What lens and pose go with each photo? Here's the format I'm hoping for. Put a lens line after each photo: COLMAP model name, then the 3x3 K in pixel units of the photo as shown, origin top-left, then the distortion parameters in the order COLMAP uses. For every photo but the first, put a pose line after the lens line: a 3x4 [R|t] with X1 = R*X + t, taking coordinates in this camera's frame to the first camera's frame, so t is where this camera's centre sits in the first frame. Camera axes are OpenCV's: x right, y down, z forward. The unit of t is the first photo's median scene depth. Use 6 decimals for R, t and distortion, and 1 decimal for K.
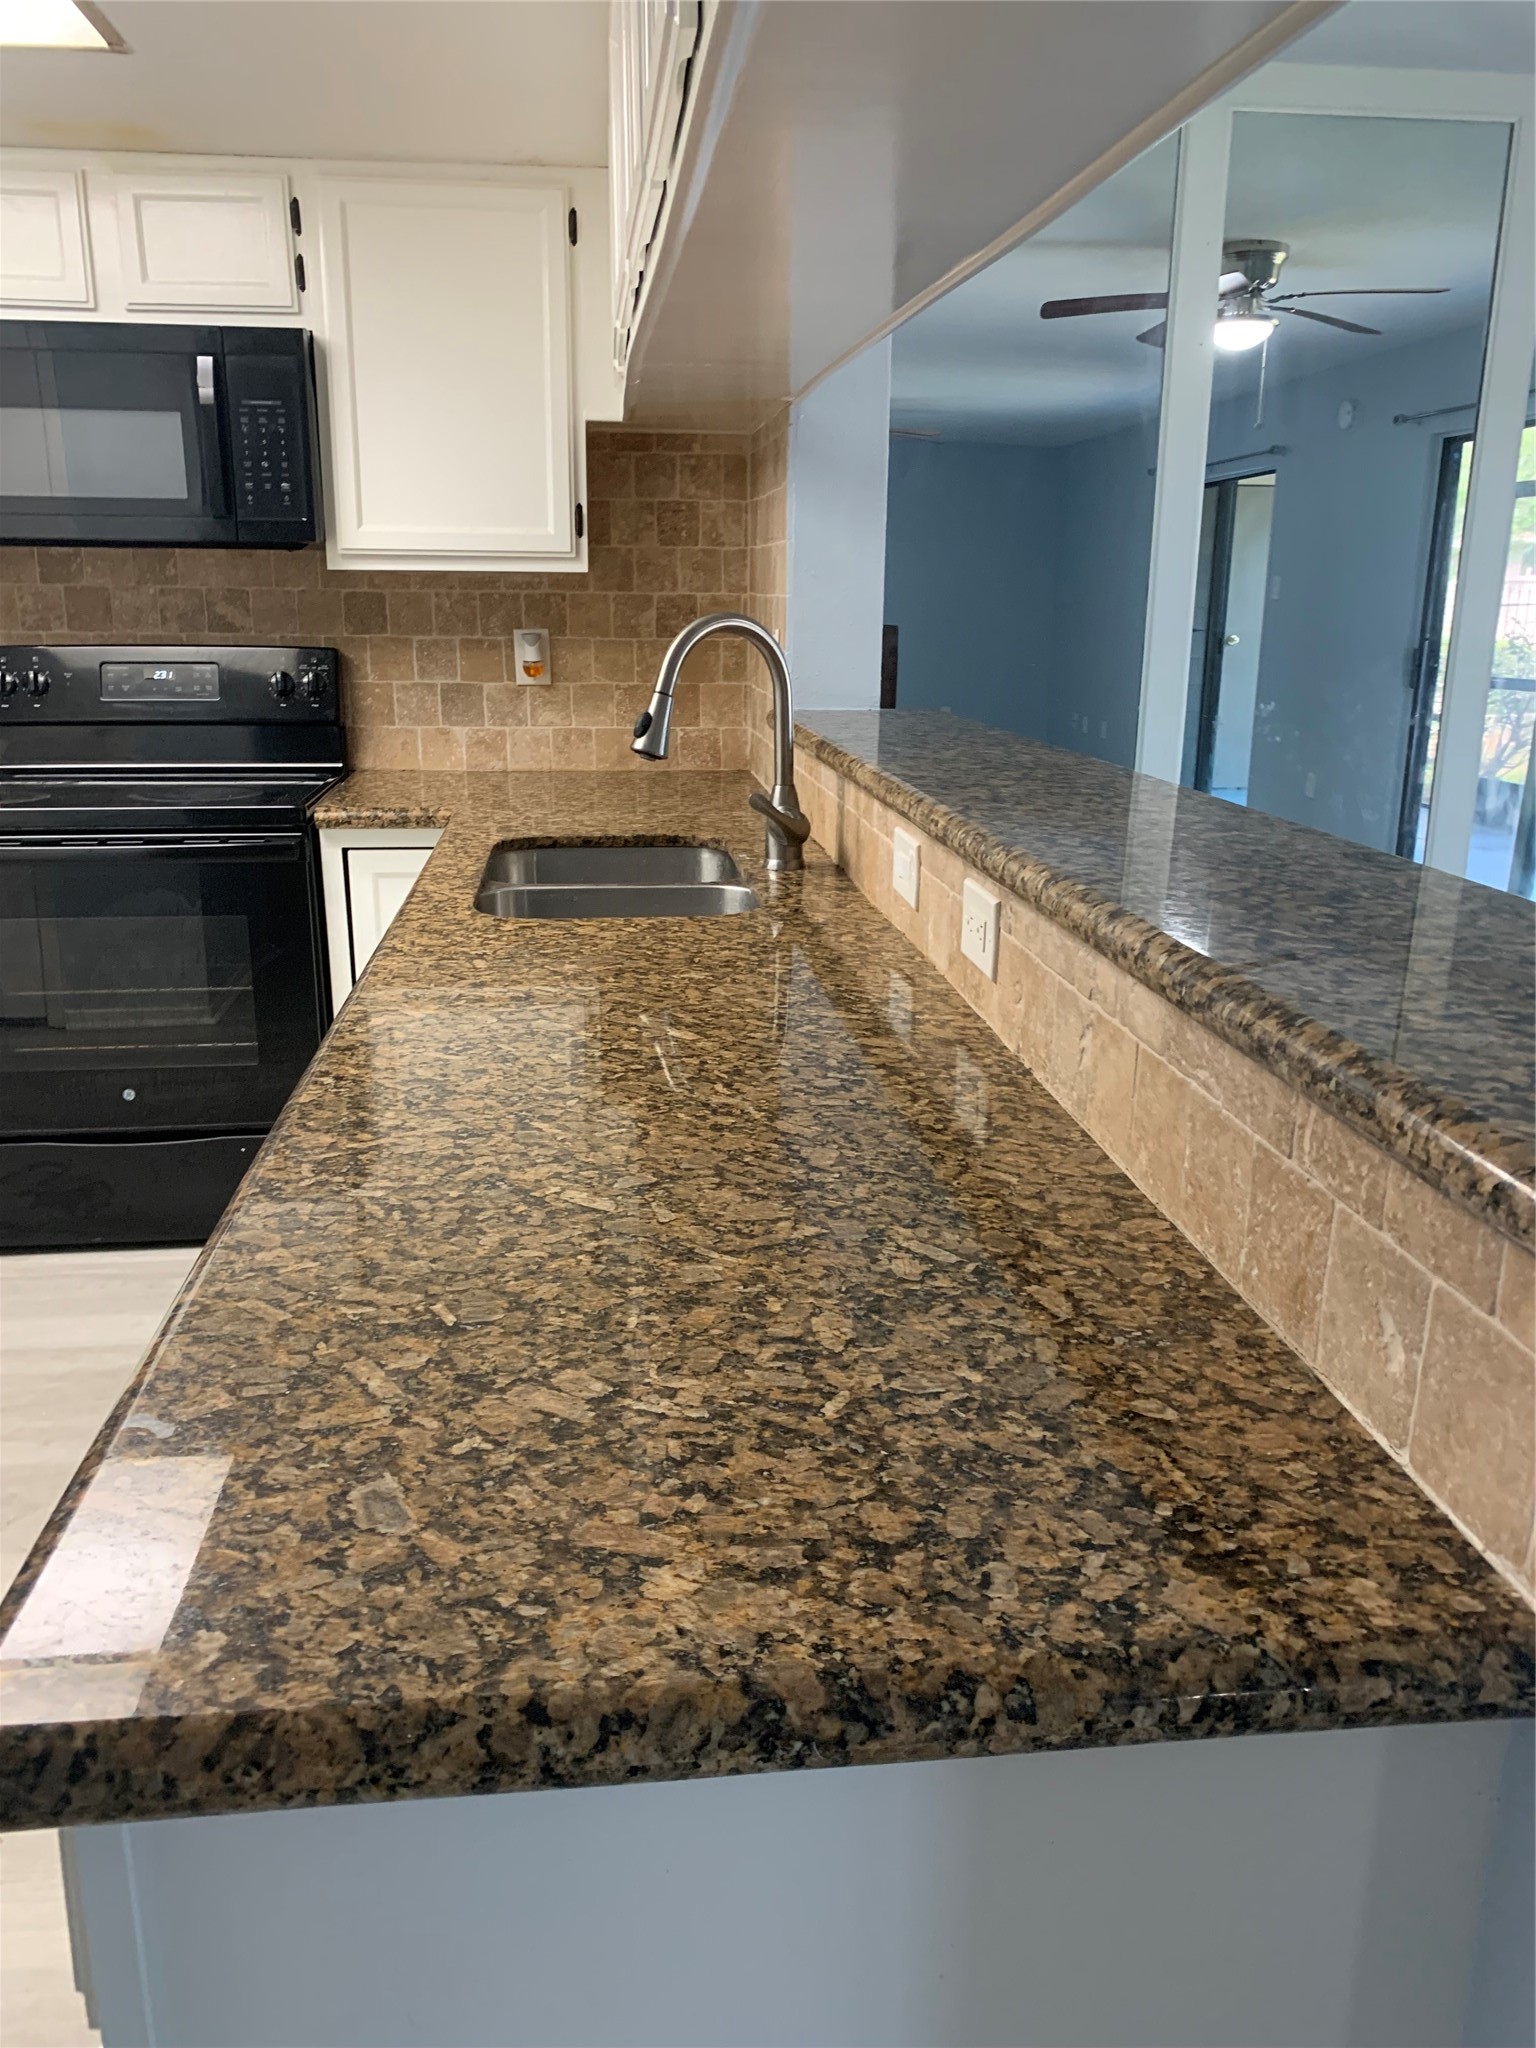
lens RADIAL K [[1575.9, 0, 776.4], [0, 1575.9, 1033.0], [0, 0, 1]] dist [0.144231, -0.361225]
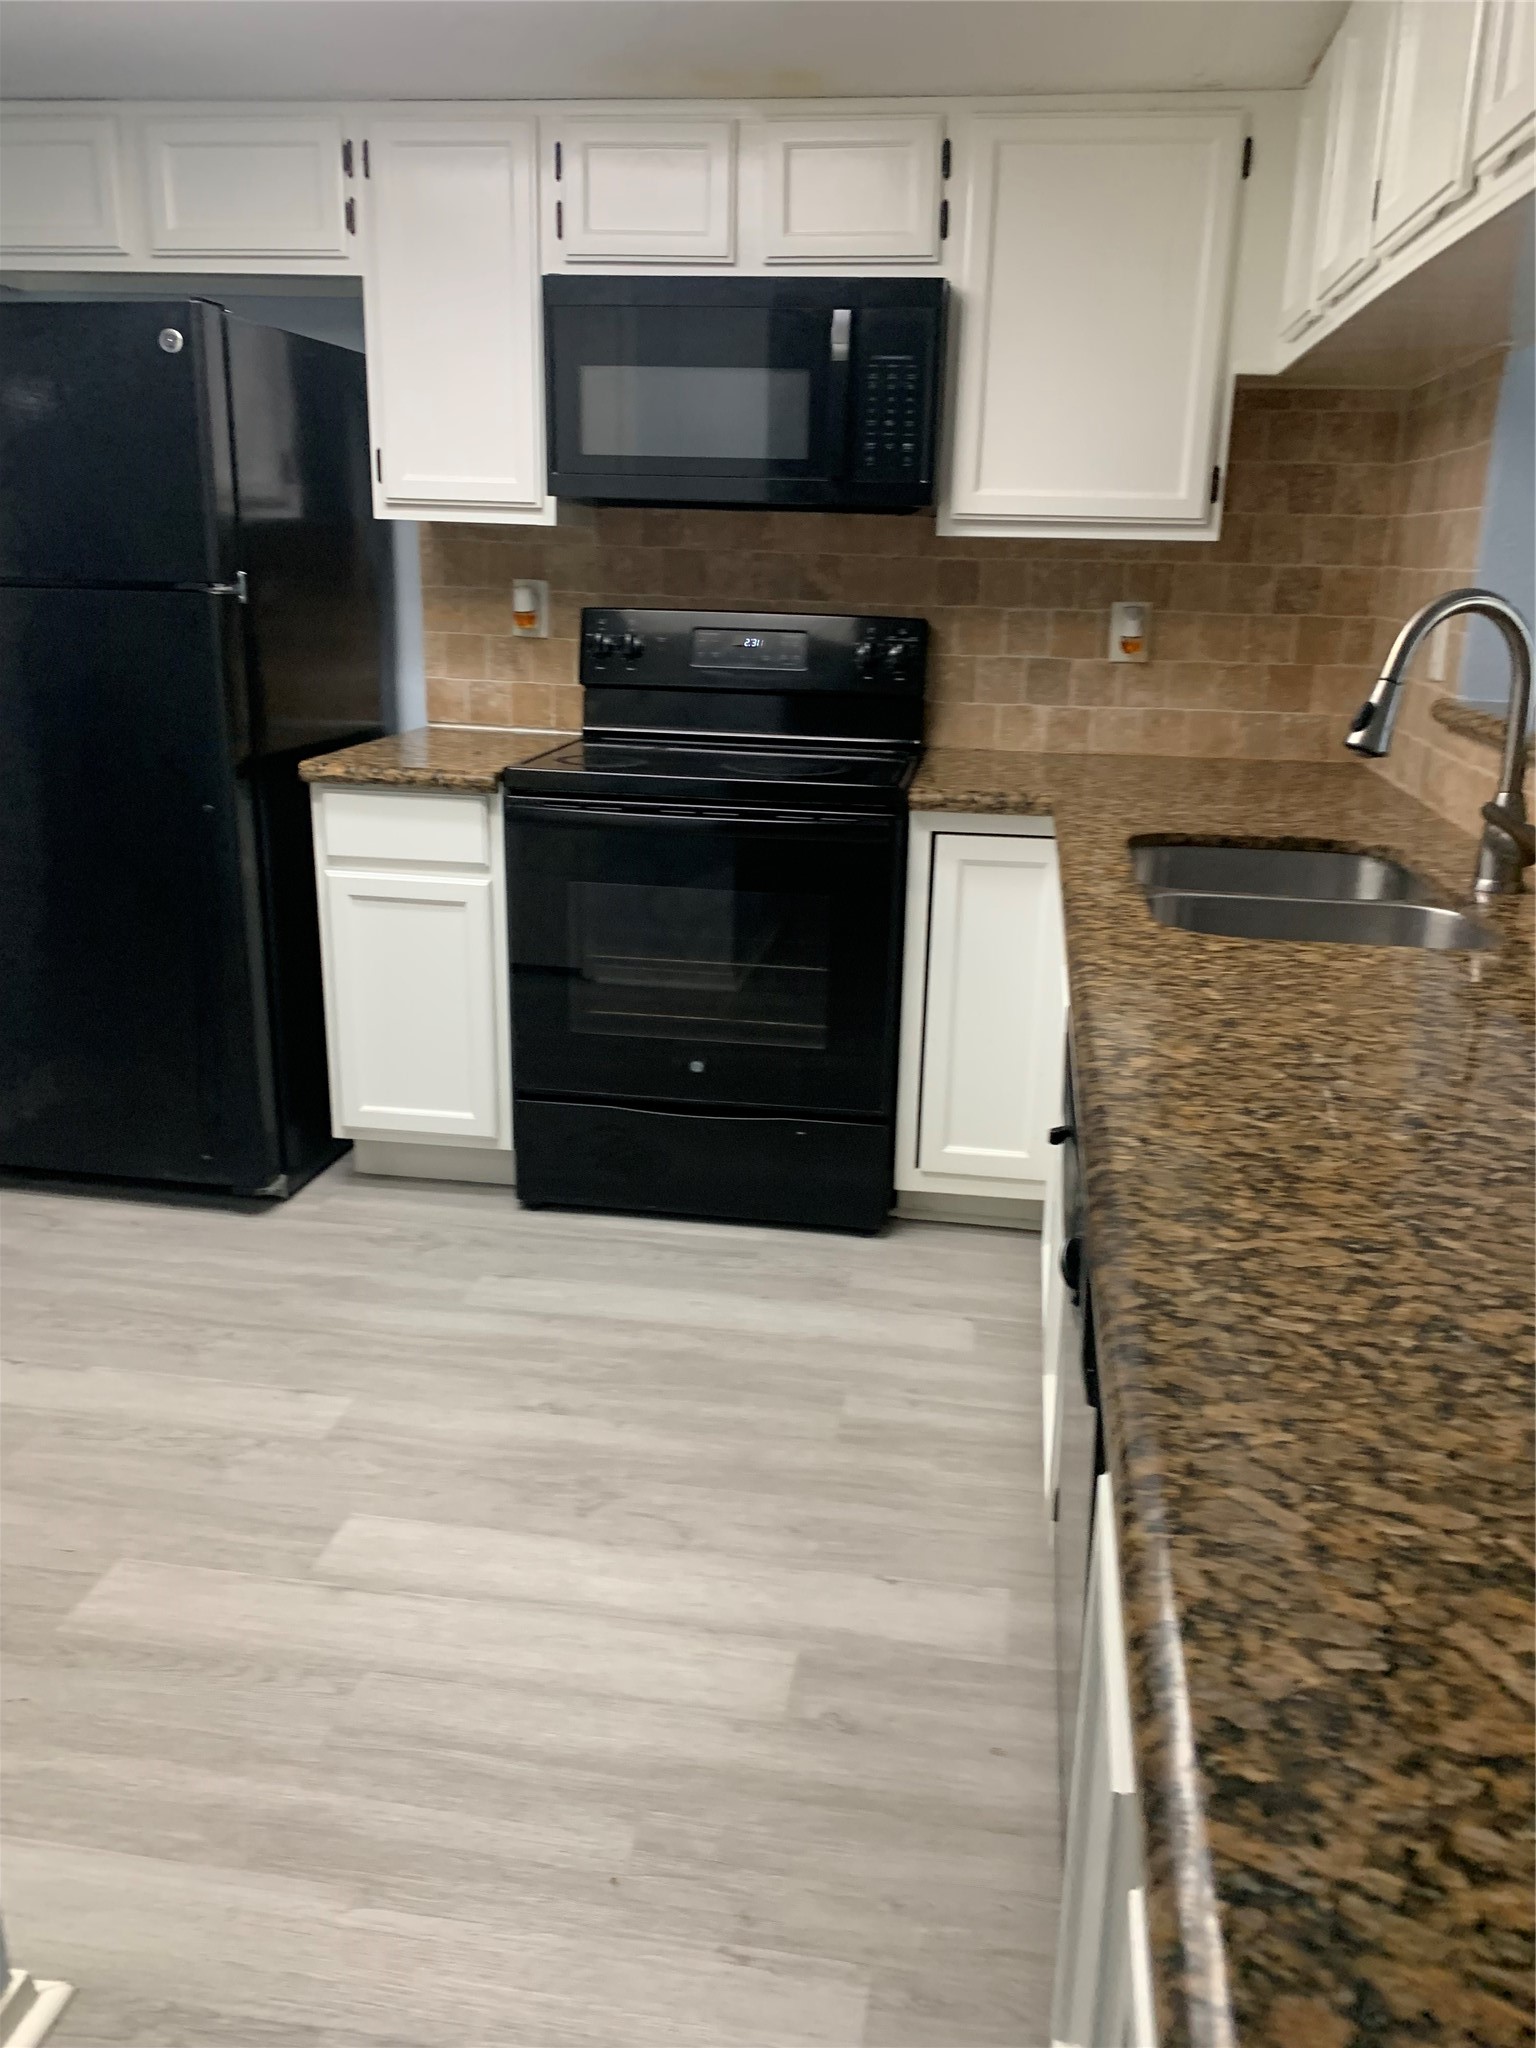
lens RADIAL K [[1587.5, 0, 804.9], [0, 1587.5, 1016.9], [0, 0, 1]] dist [0.180446, -0.532491]
pose [[0.965794, 0.088673, -0.243679, -0.103152], [-0.087367, 0.996045, 0.016183, -0.014323], [0.244150, 0.005660, 0.969721, 0.057739]]
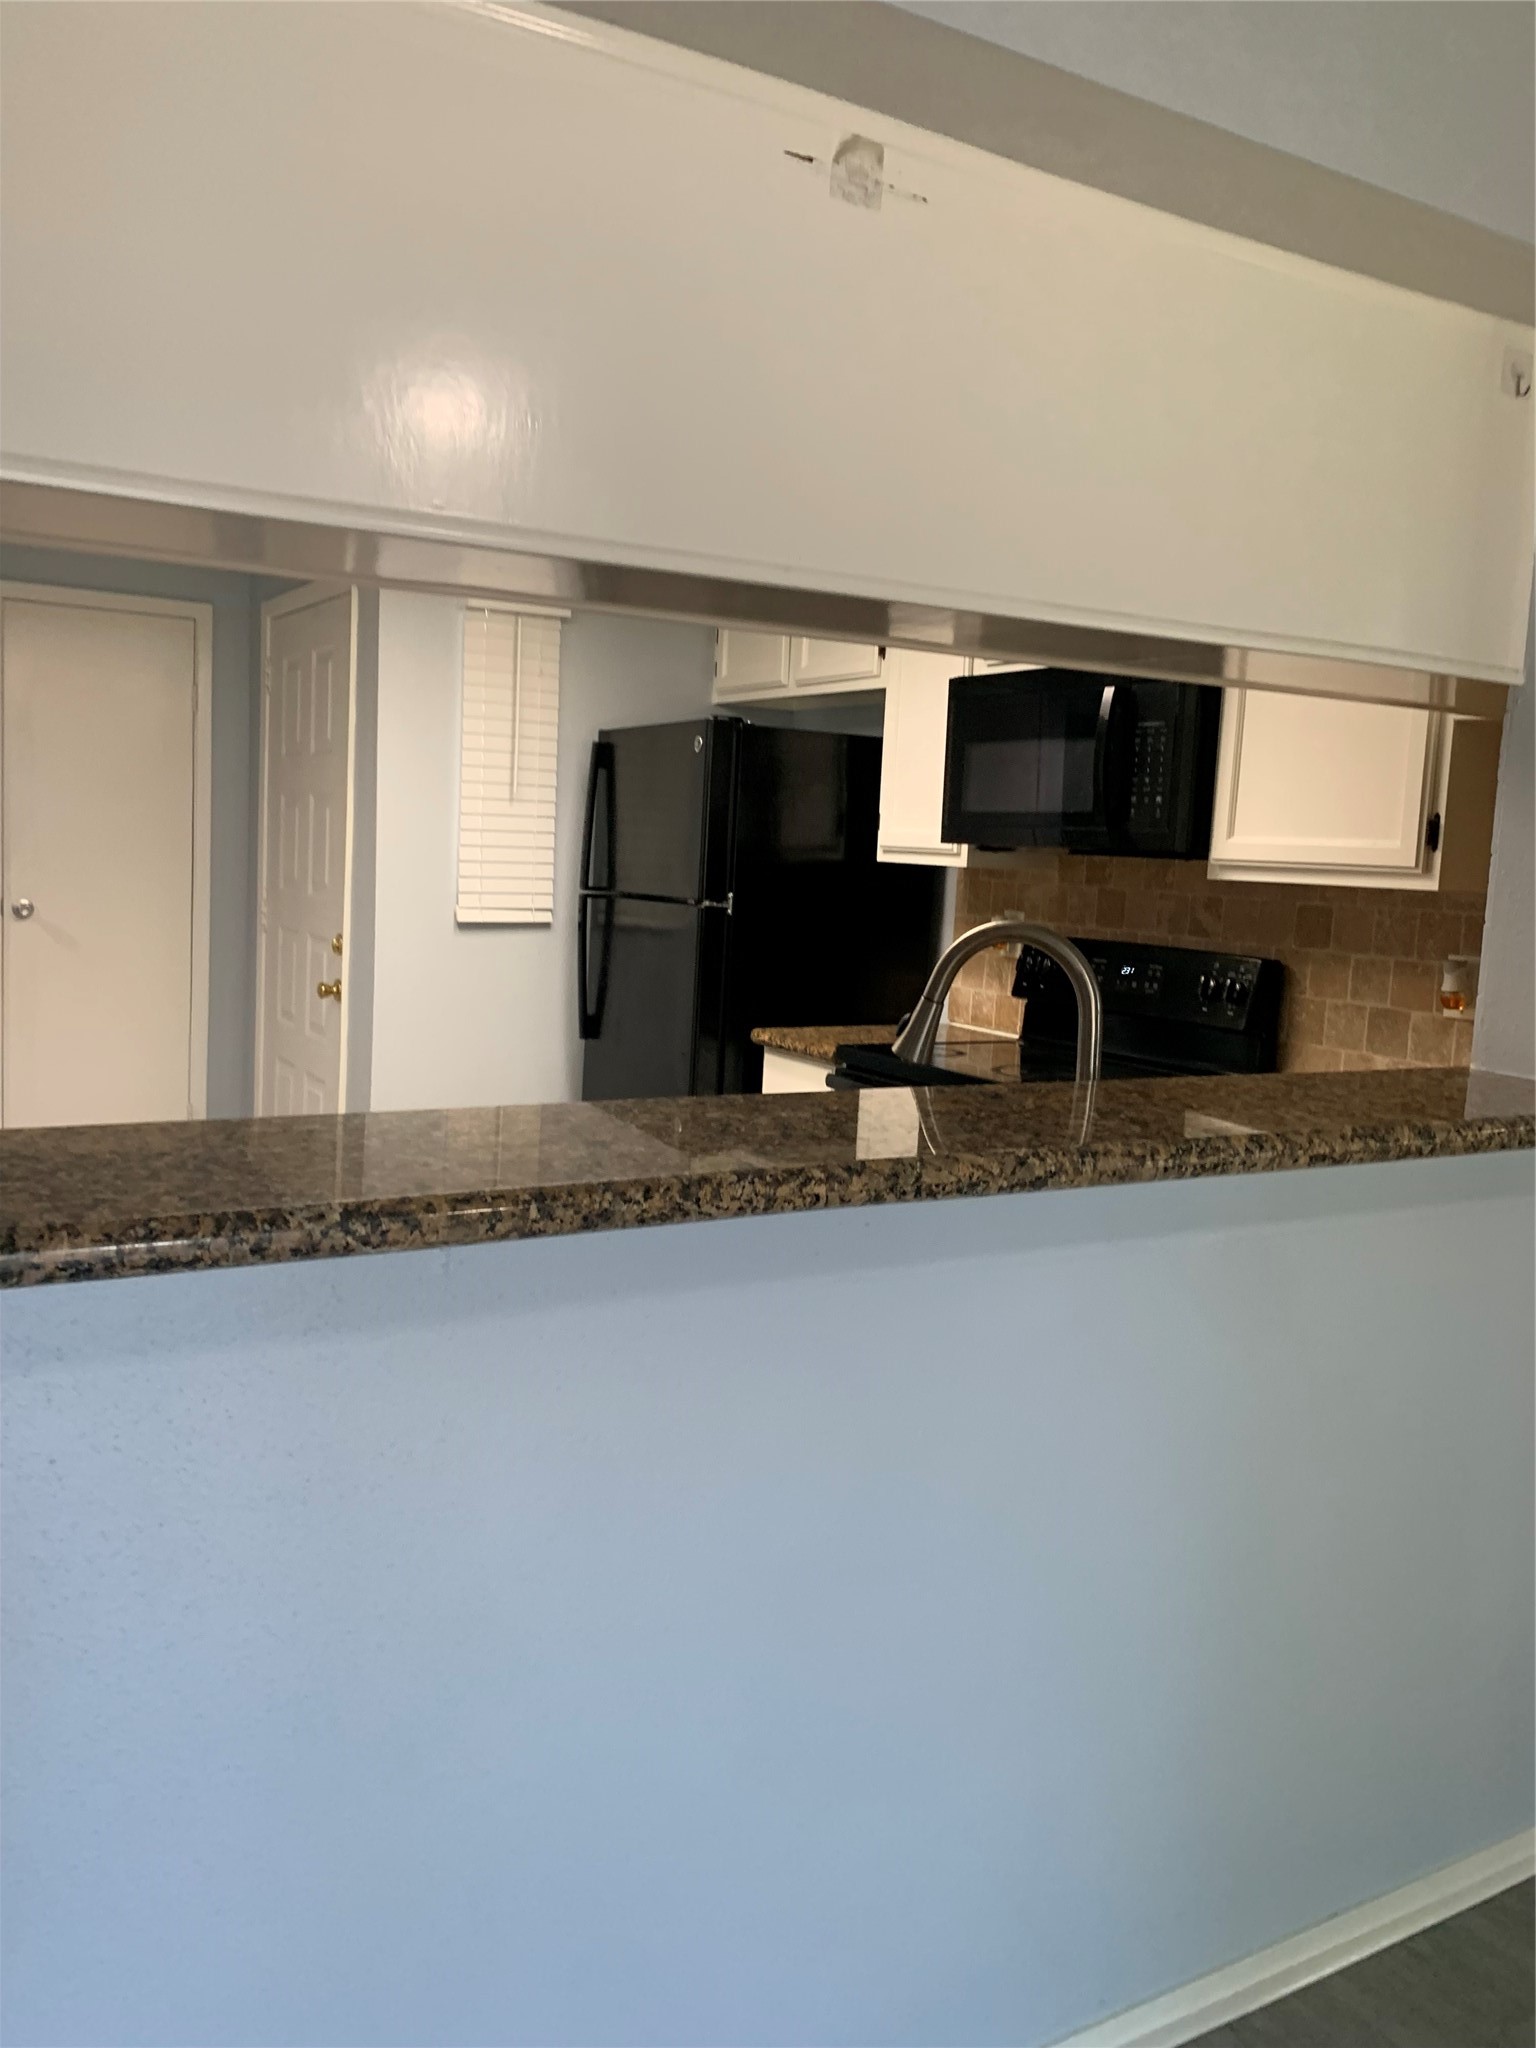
lens RADIAL K [[1587.5, 0, 804.9], [0, 1587.5, 1016.9], [0, 0, 1]] dist [0.180446, -0.532491]
pose [[0.433309, 0.108787, -0.894656, 0.538503], [-0.288111, 0.957317, -0.023134, -0.118770], [0.853953, 0.267785, 0.446157, 0.382200]]
